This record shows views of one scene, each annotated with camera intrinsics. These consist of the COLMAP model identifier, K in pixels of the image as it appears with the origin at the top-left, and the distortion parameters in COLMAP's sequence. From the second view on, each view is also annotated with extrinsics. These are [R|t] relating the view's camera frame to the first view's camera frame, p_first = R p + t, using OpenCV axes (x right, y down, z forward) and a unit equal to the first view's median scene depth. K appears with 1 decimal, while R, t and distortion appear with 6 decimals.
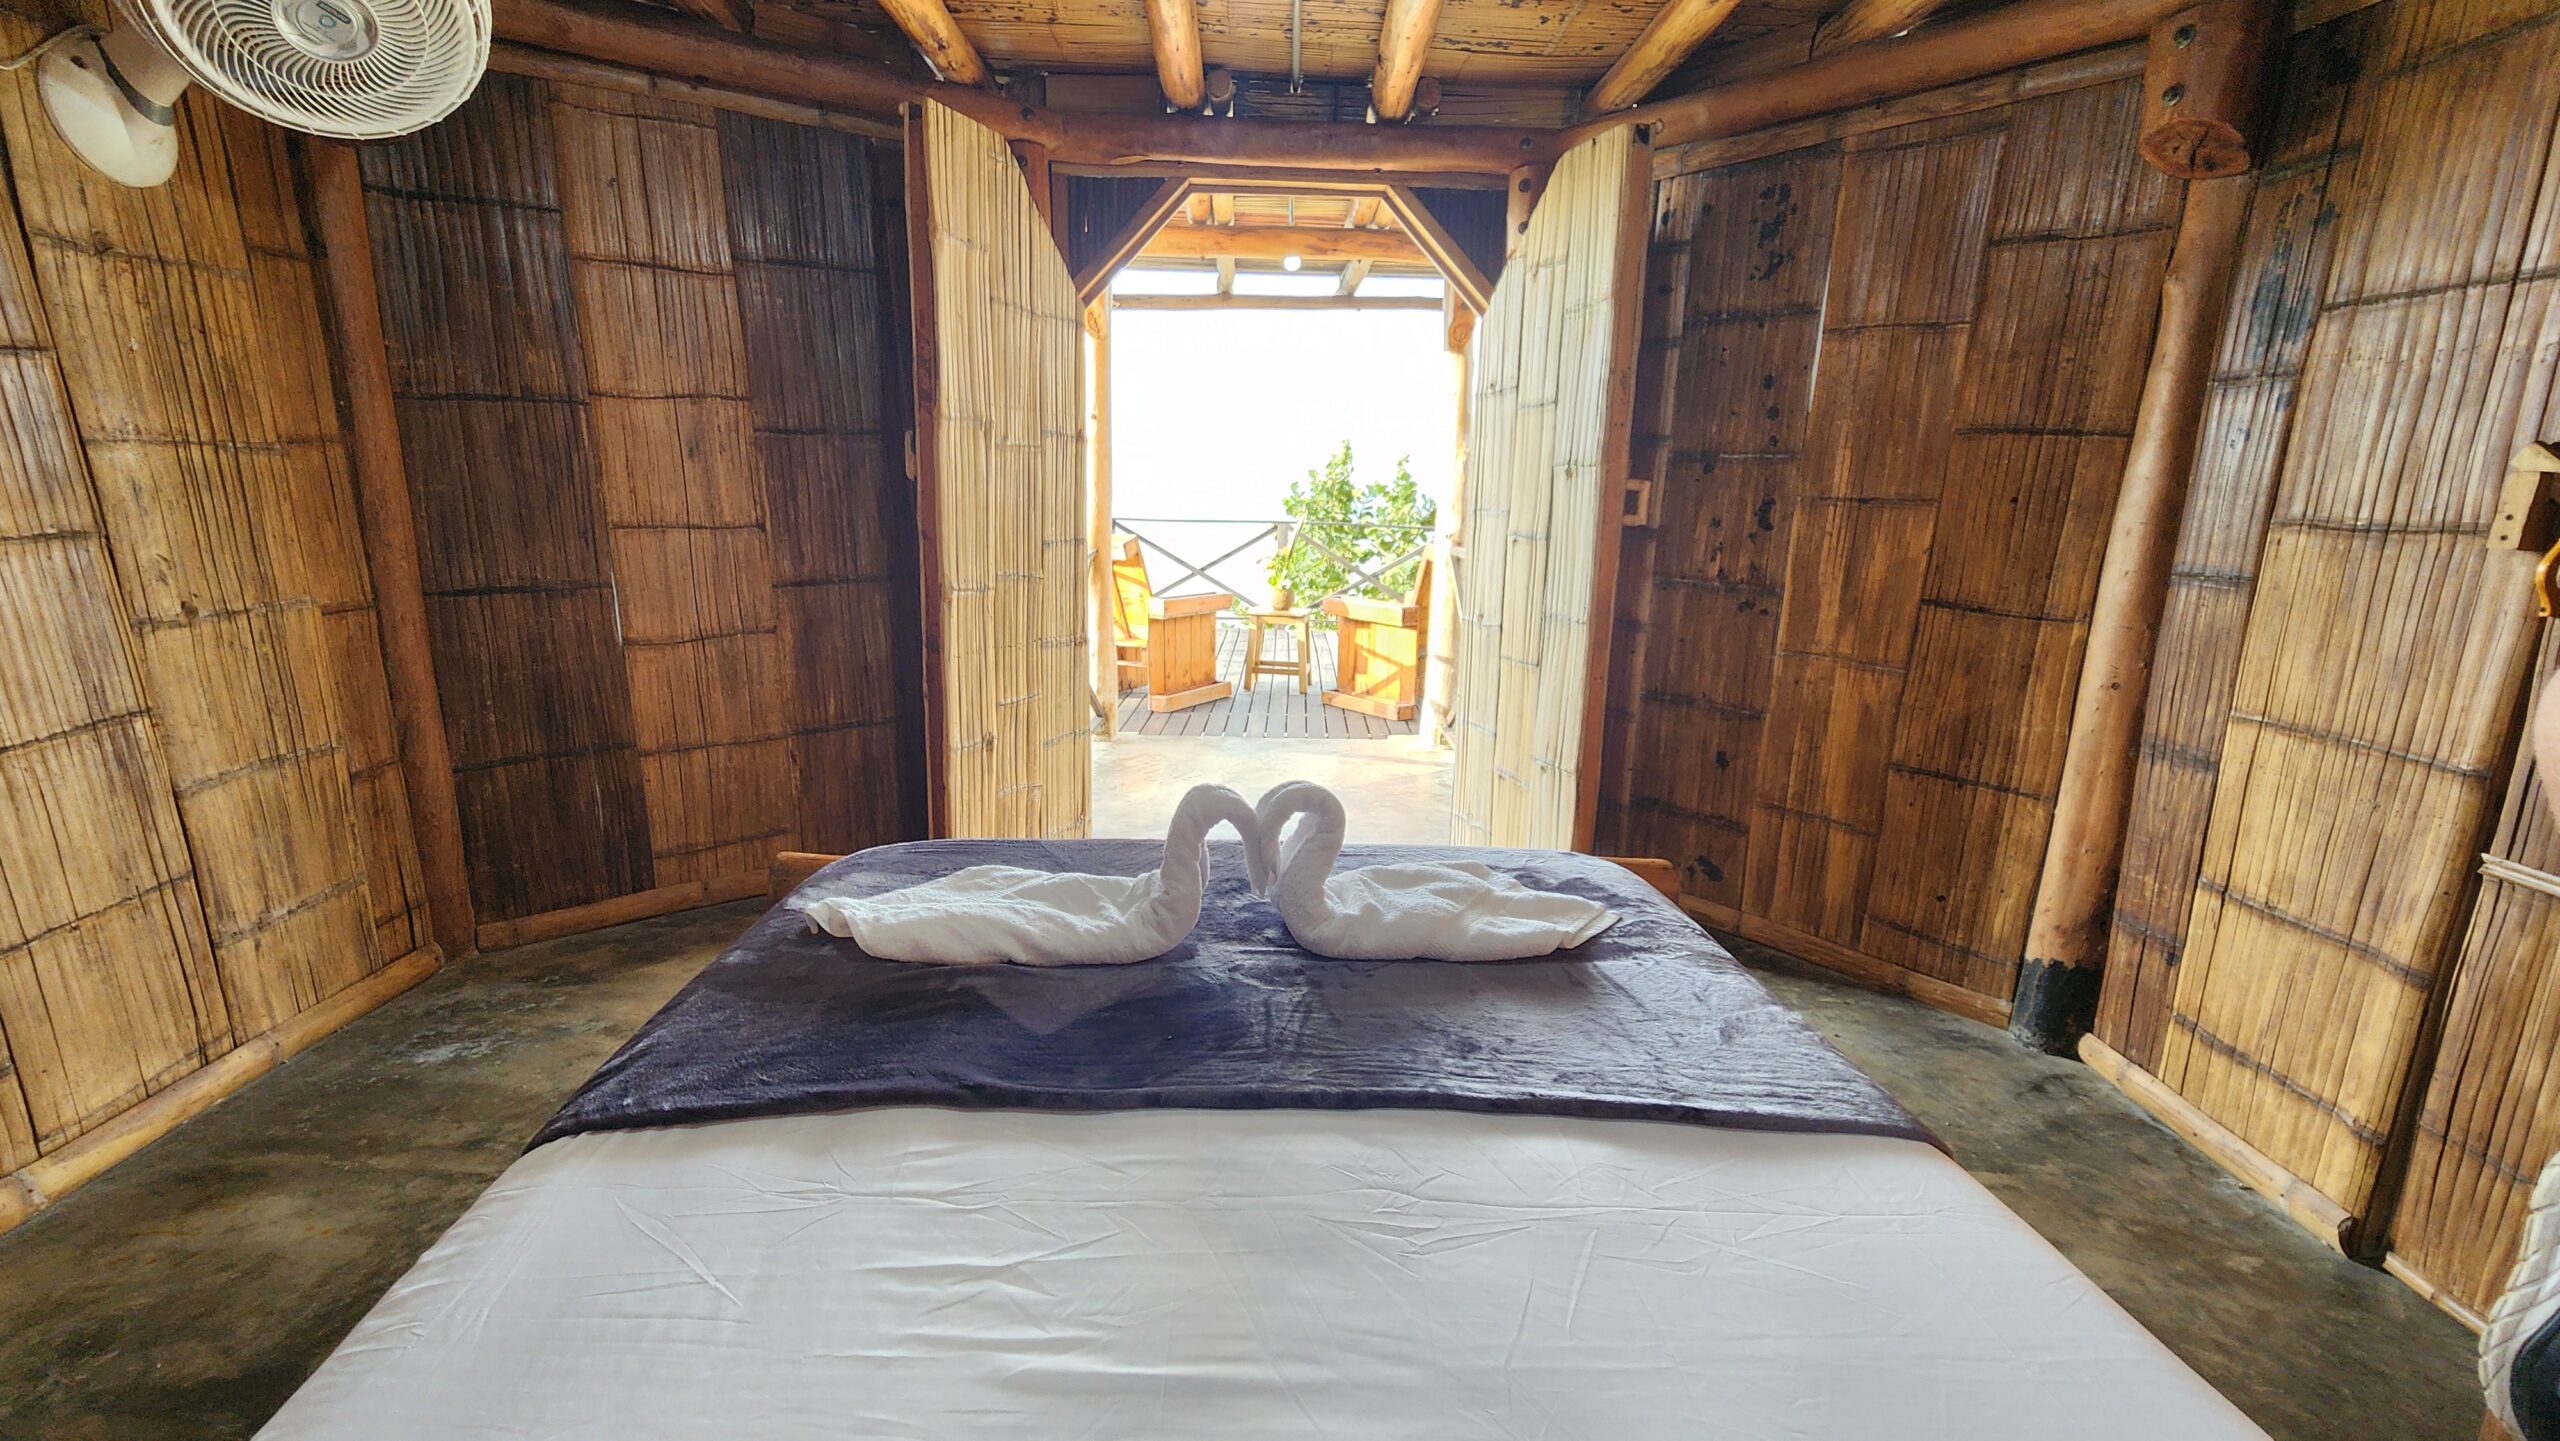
lens RADIAL K [[1059.2, 0, 1268.4], [0, 1059.2, 721.2], [0, 0, 1]] dist [-0.002155, 0.001414]
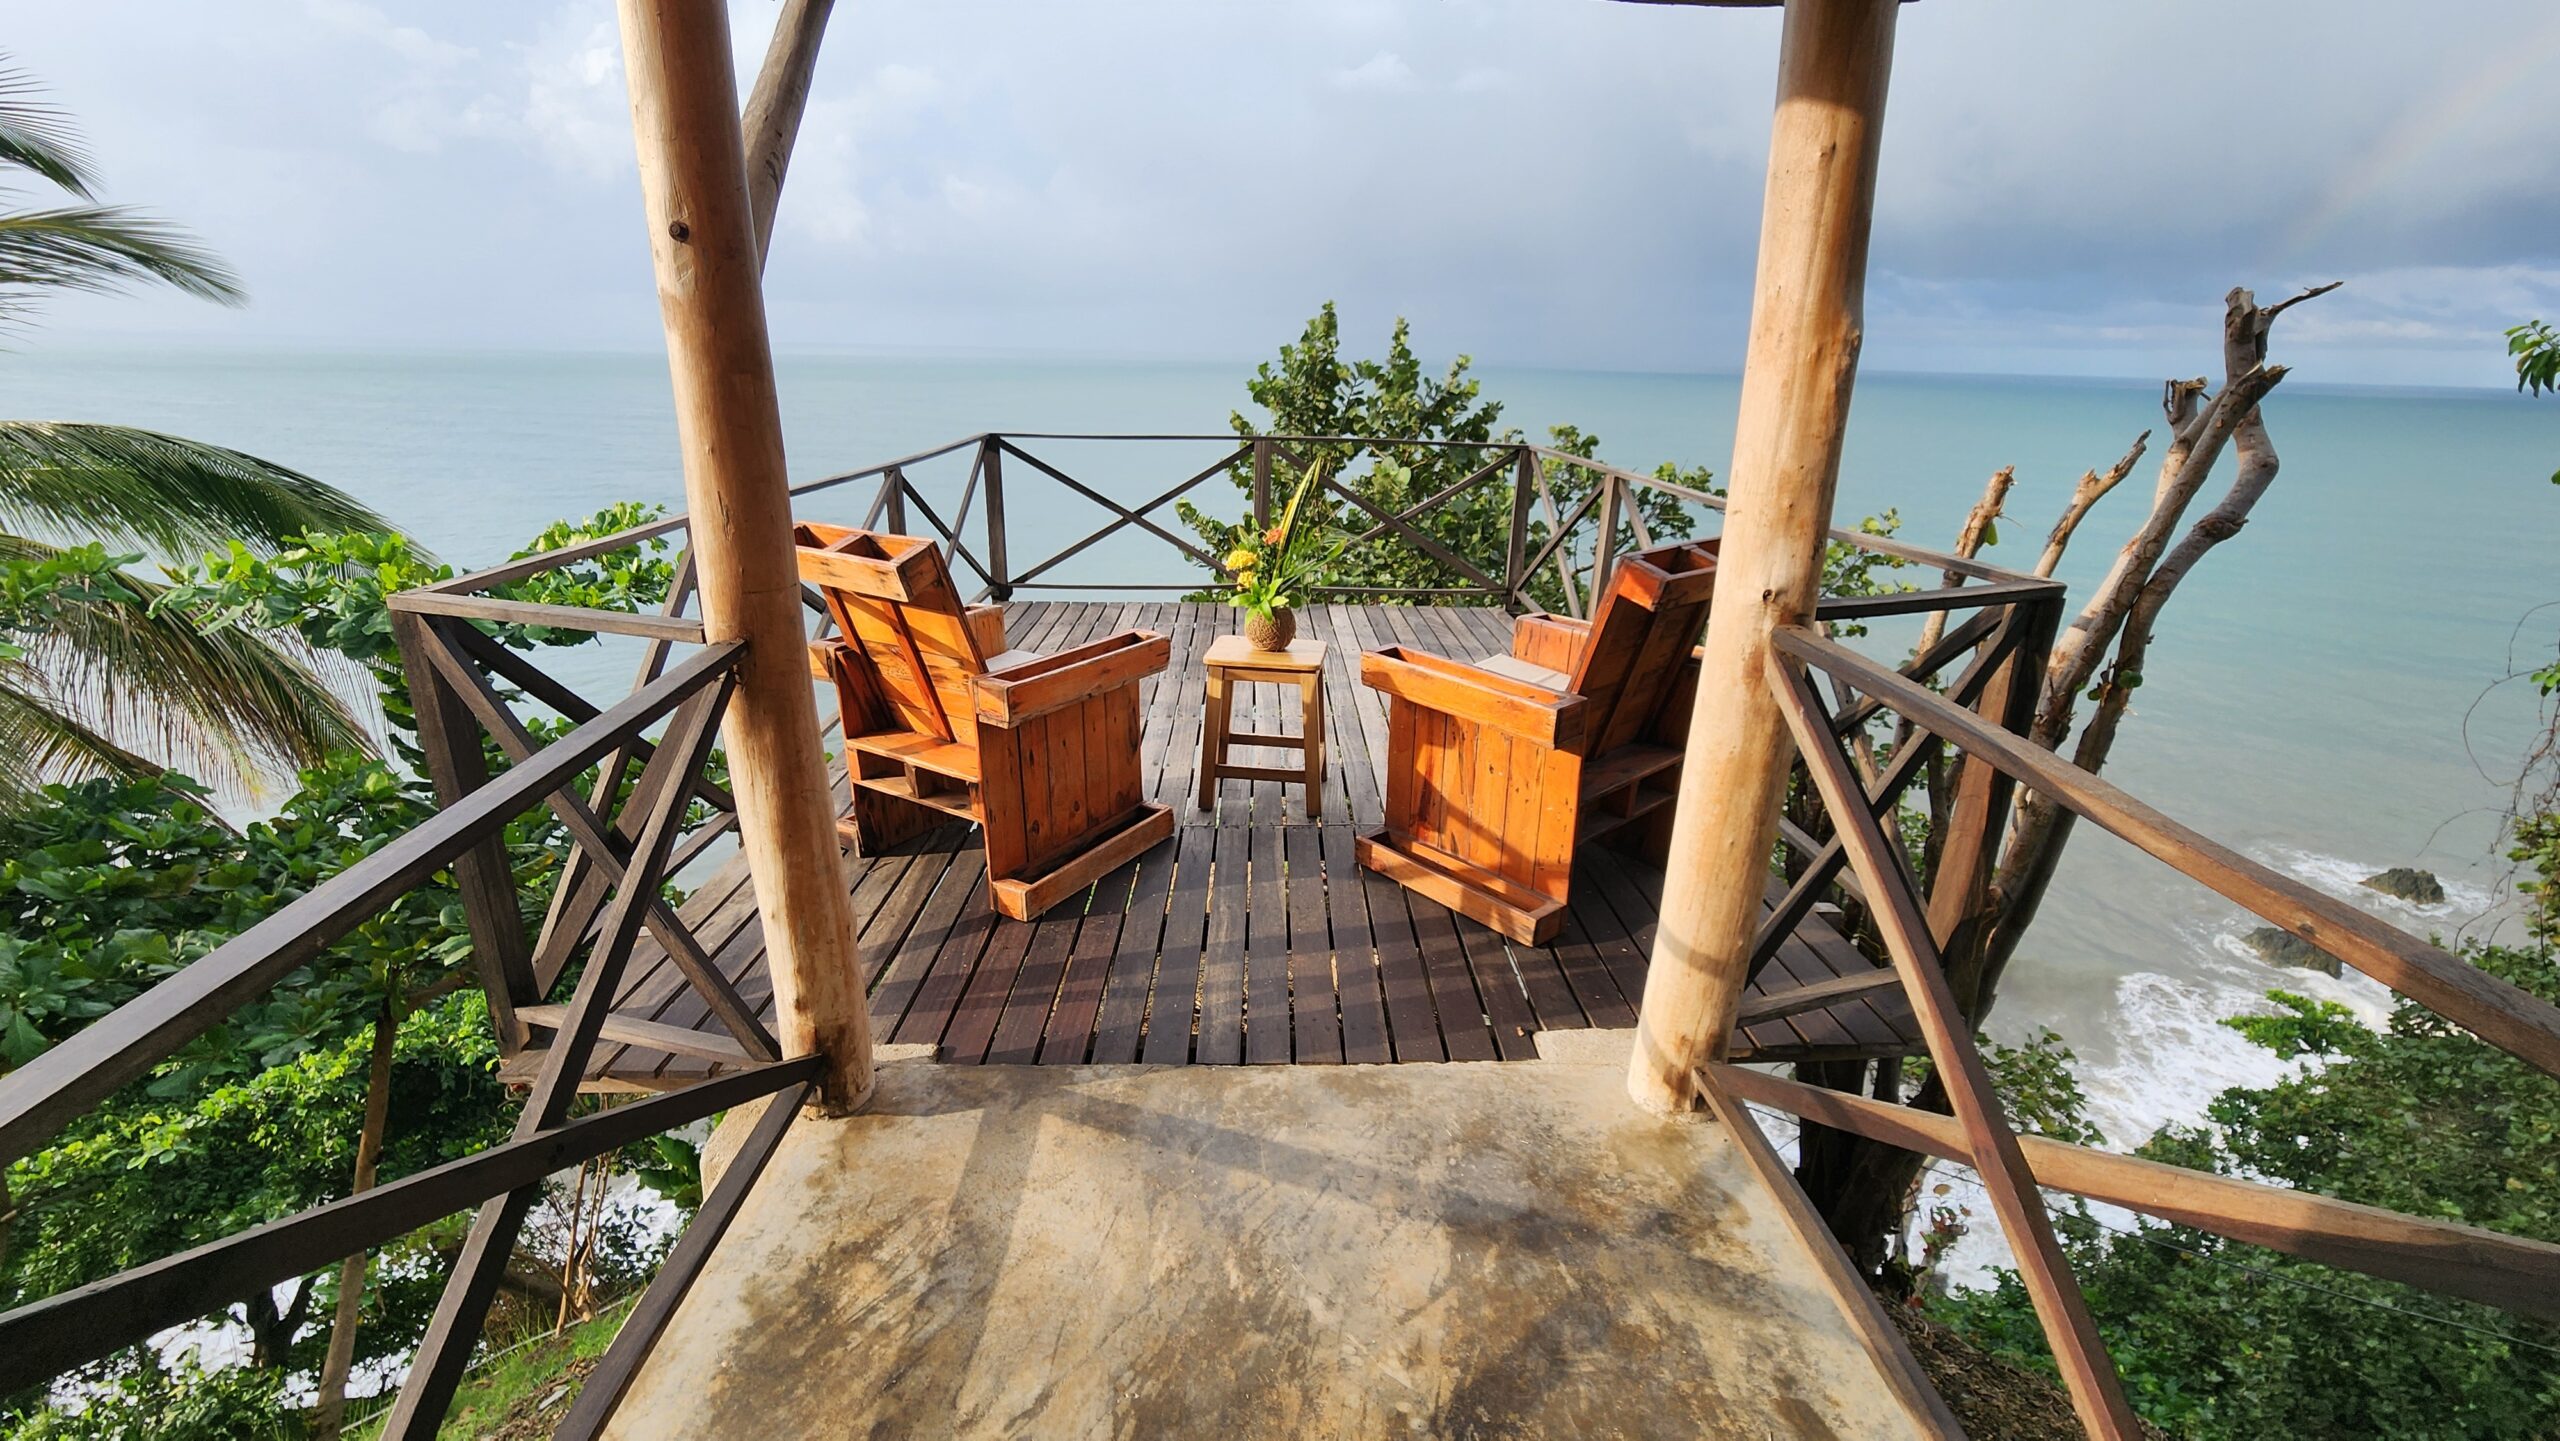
lens RADIAL K [[1059.2, 0, 1260.8], [0, 1059.2, 716.4], [0, 0, 1]] dist [-0.002155, 0.001414]
pose [[0.999449, -0.026451, 0.020065, -0.004523], [0.024132, 0.993845, 0.108121, -0.324578], [-0.022801, -0.107577, 0.993935, 1.220015]]
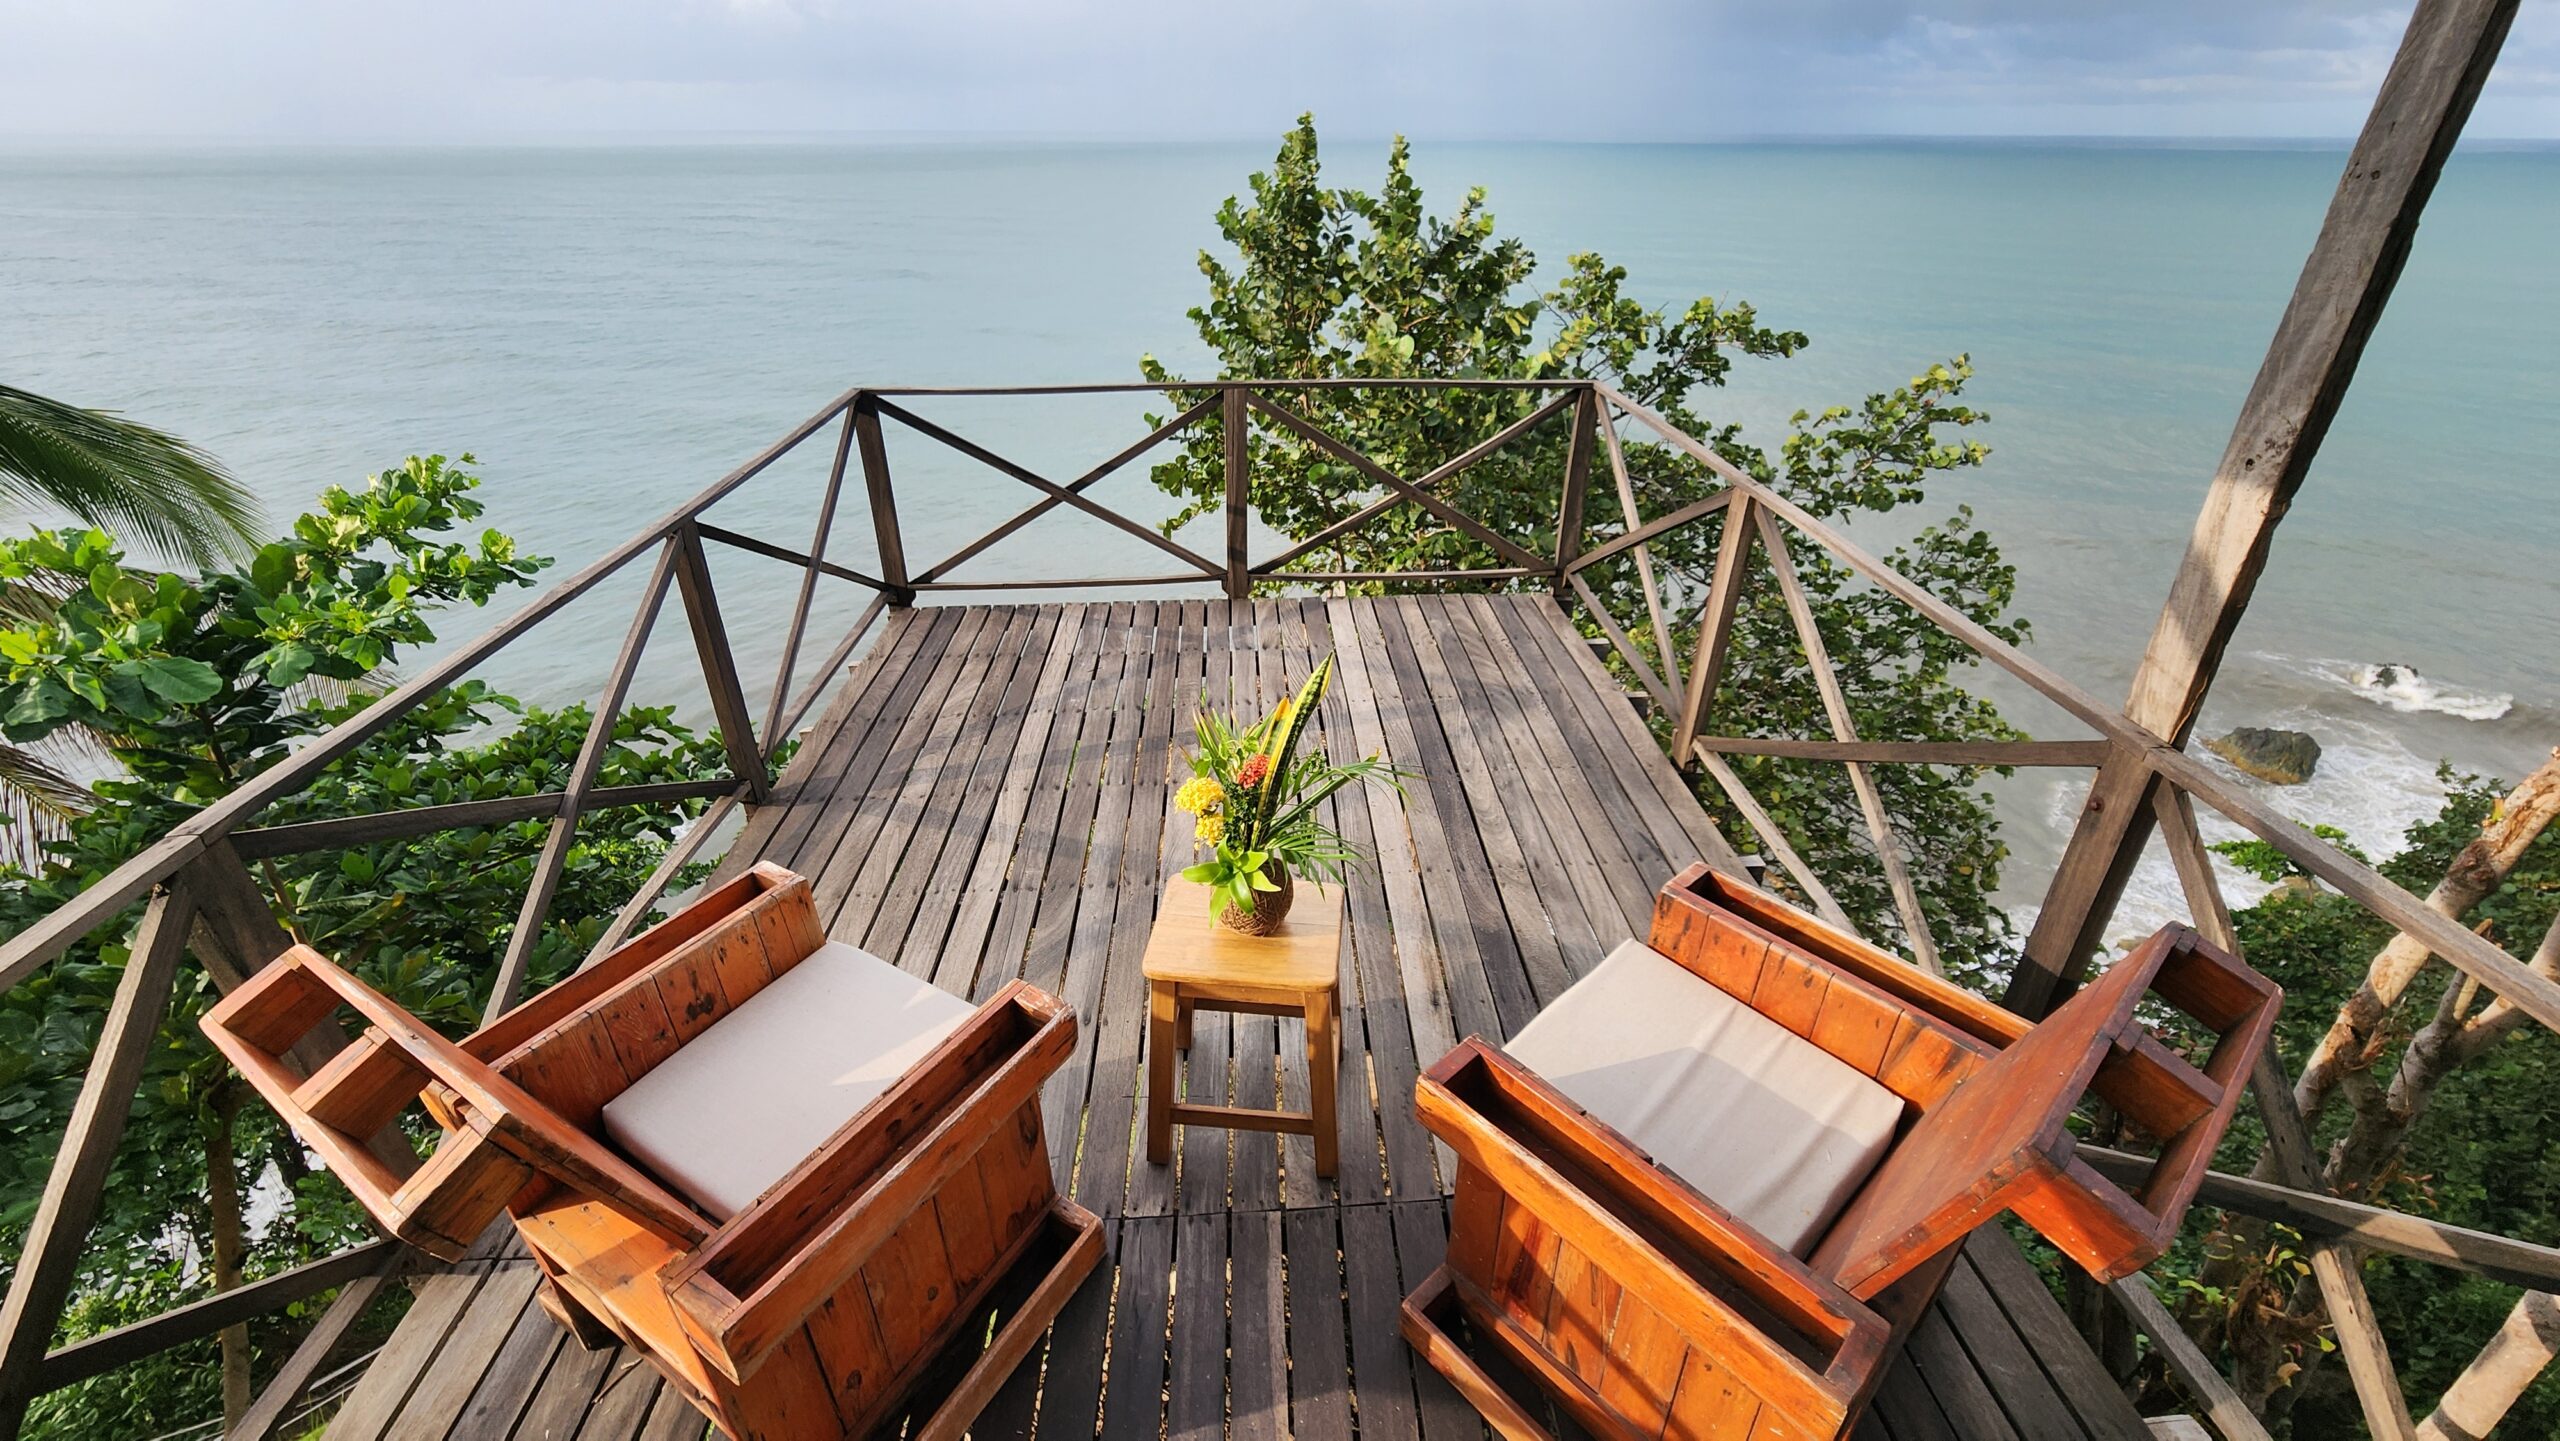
lens RADIAL K [[1059.2, 0, 1265.1], [0, 1059.2, 712.3], [0, 0, 1]] dist [-0.002155, 0.001414]
pose [[0.997695, -0.061475, 0.028724, 0.036661], [0.050982, 0.958490, 0.280533, -0.691322], [-0.044778, -0.278422, 0.959415, 1.874631]]
